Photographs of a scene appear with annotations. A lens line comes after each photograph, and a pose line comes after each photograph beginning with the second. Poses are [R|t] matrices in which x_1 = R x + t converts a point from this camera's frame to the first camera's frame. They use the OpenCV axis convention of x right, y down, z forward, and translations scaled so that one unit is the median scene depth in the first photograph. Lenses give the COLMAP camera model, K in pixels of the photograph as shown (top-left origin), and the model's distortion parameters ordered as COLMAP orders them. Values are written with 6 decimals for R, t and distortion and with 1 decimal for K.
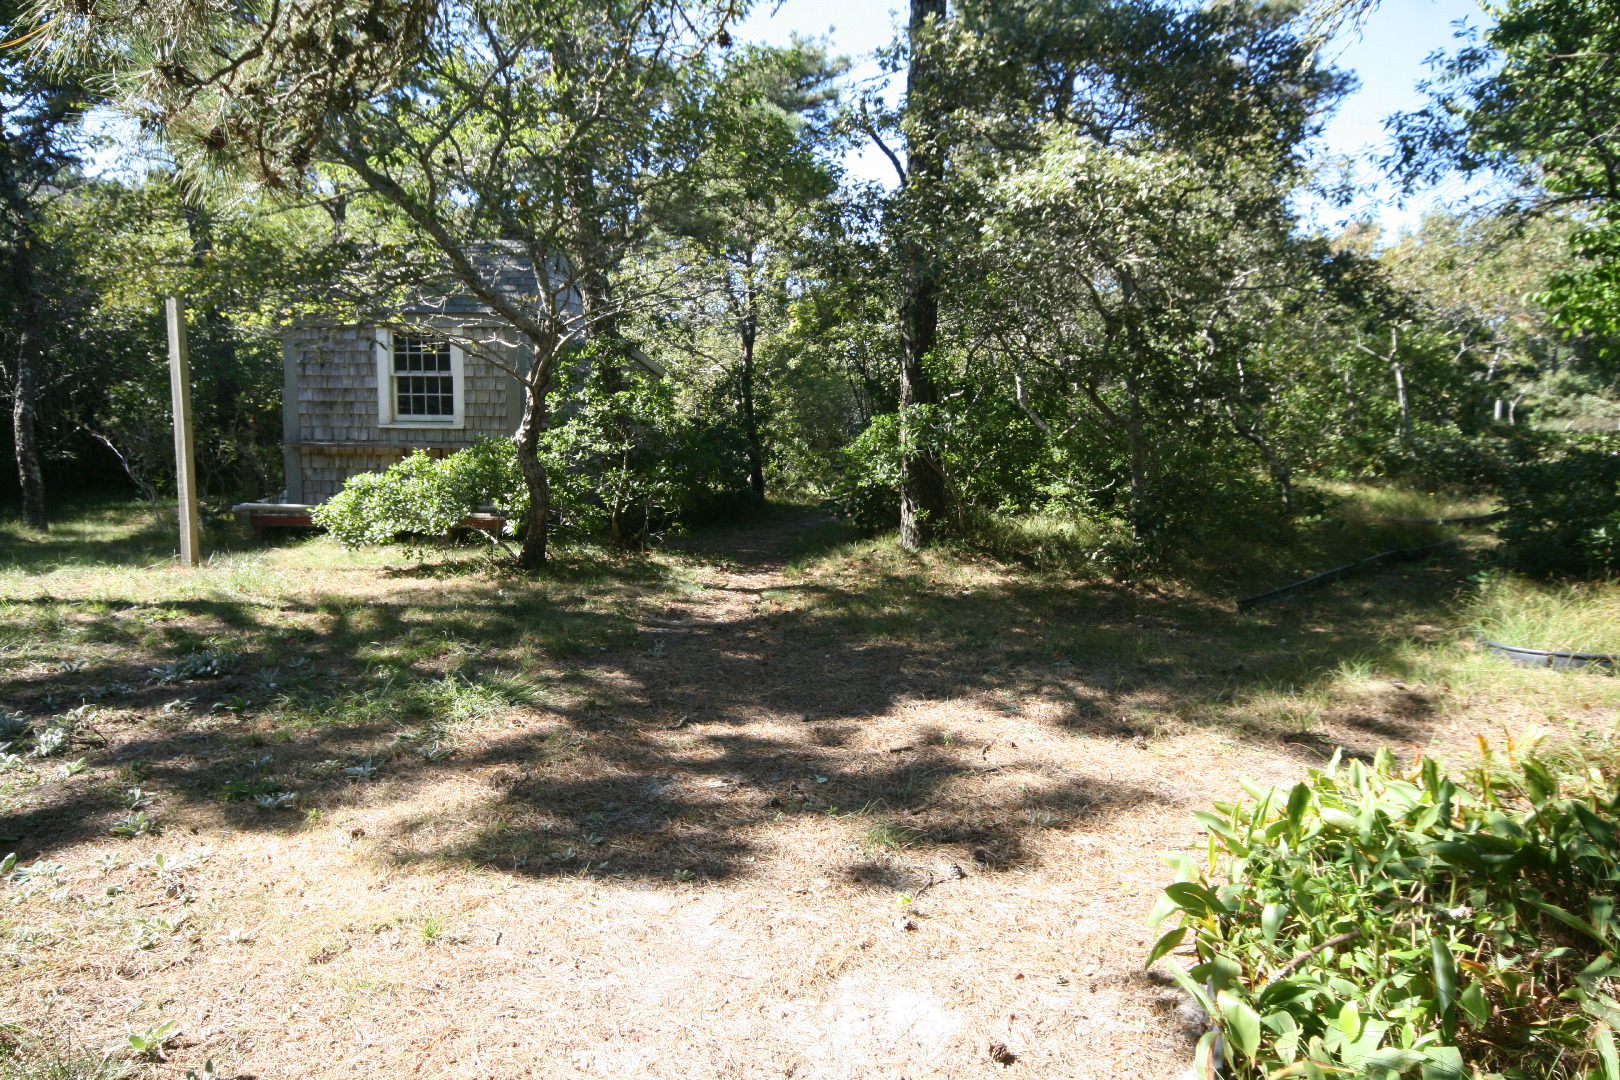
lens RADIAL K [[1121.4, 0, 811.5], [0, 1121.4, 540.8], [0, 0, 1]] dist [-0.000961, -0.000026]
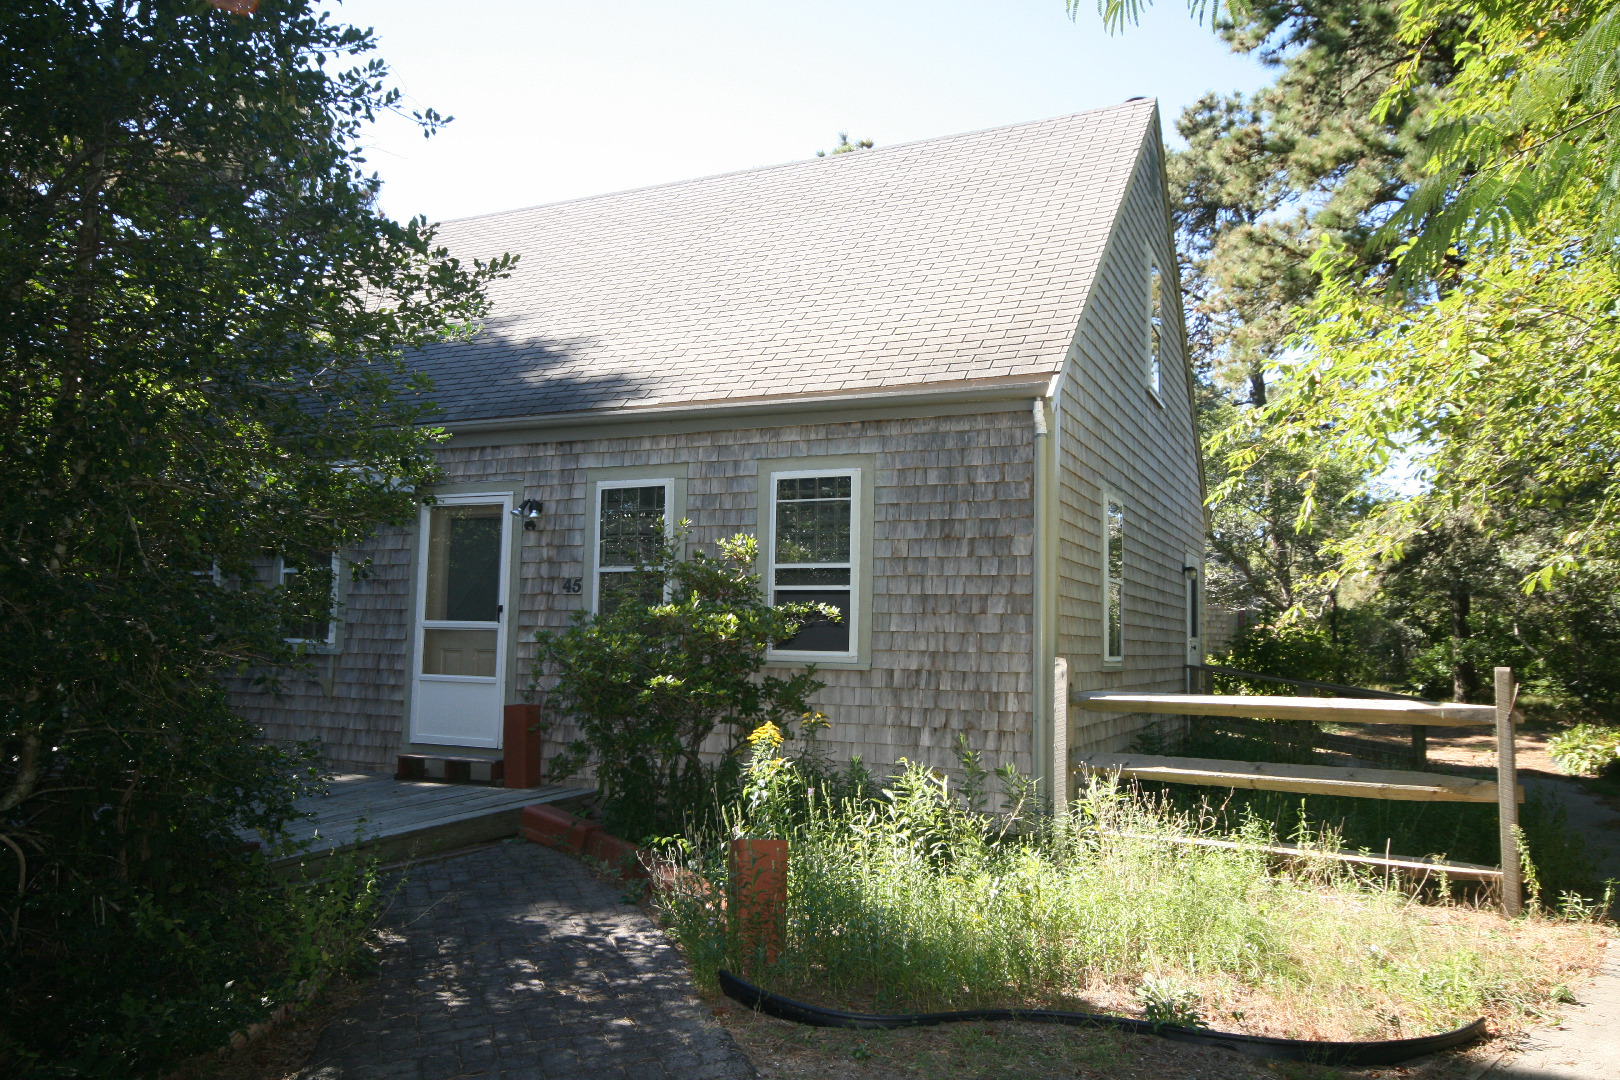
lens RADIAL K [[1179.8, 0, 807.6], [0, 1179.8, 539.8], [0, 0, 1]] dist [0.008520, 0.016302]
pose [[0.935238, -0.009664, -0.353888, -0.245455], [-0.057489, 0.982214, -0.178749, 0.156266], [0.349321, 0.187517, 0.918048, -1.408761]]
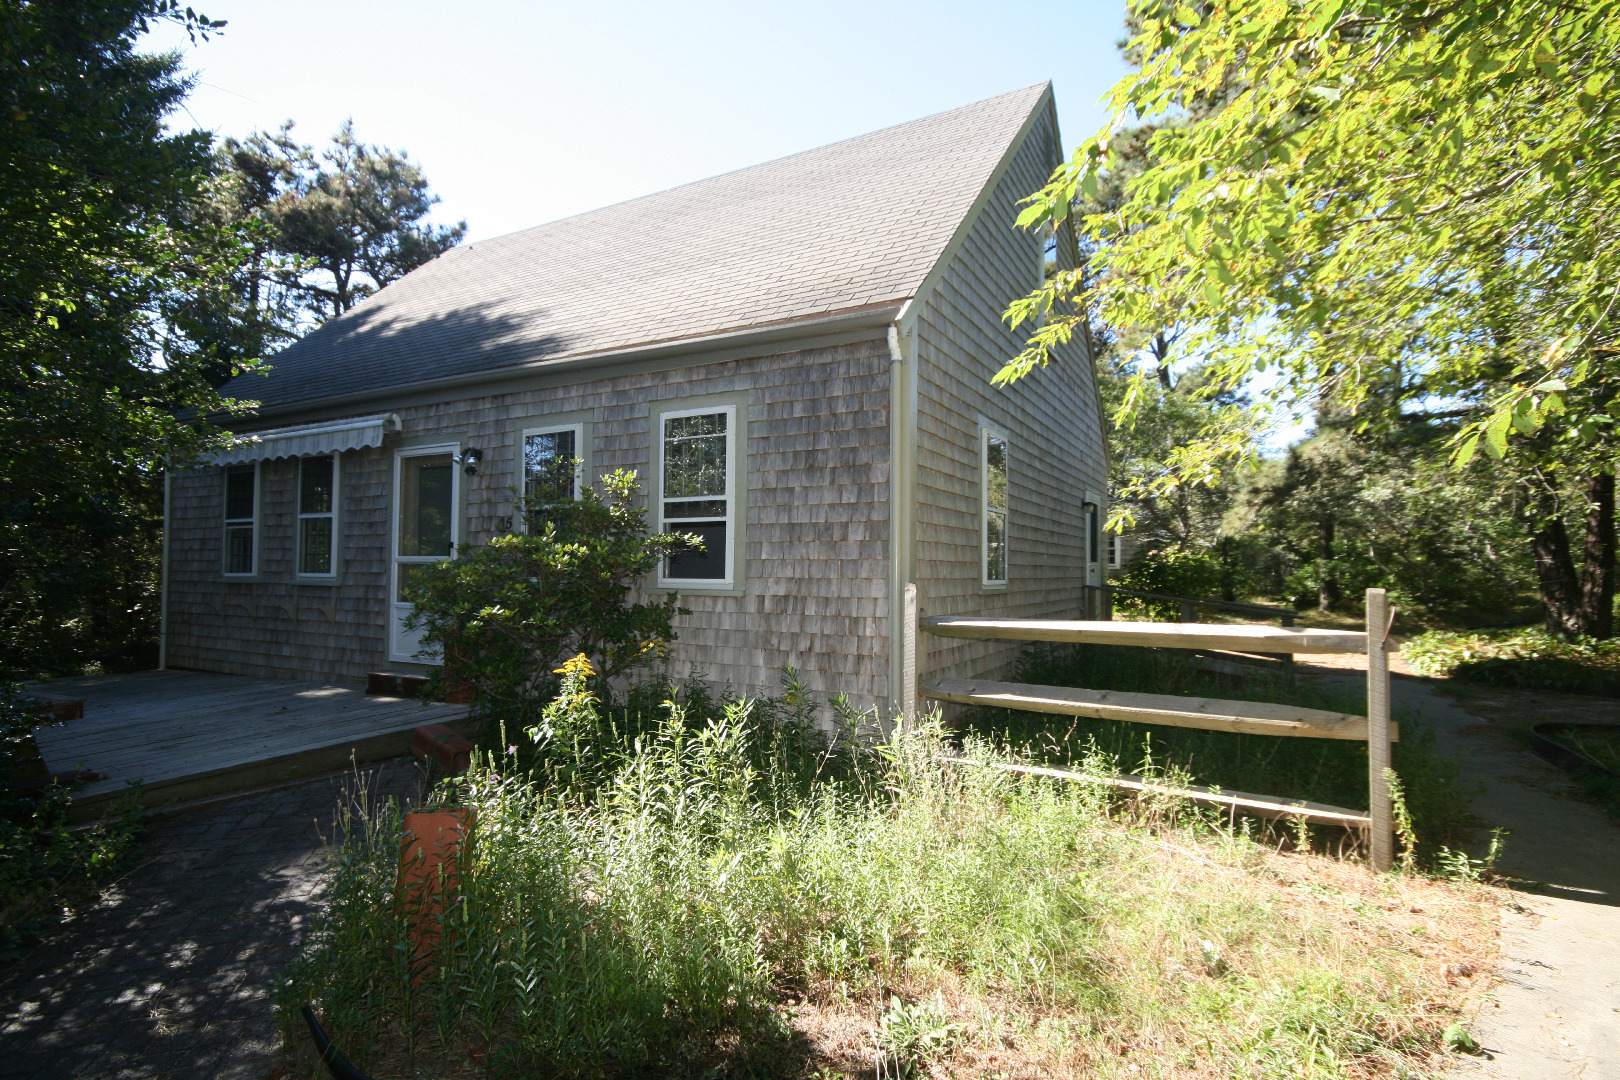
lens RADIAL K [[808.4, 0, 805.7], [0, 808.4, 542.6], [0, 0, 1]] dist [0.005211, -0.002349]
pose [[0.908892, -0.005565, -0.416993, -0.208600], [-0.050637, 0.991040, -0.123595, 0.128540], [0.413945, 0.133450, 0.900467, -1.147812]]
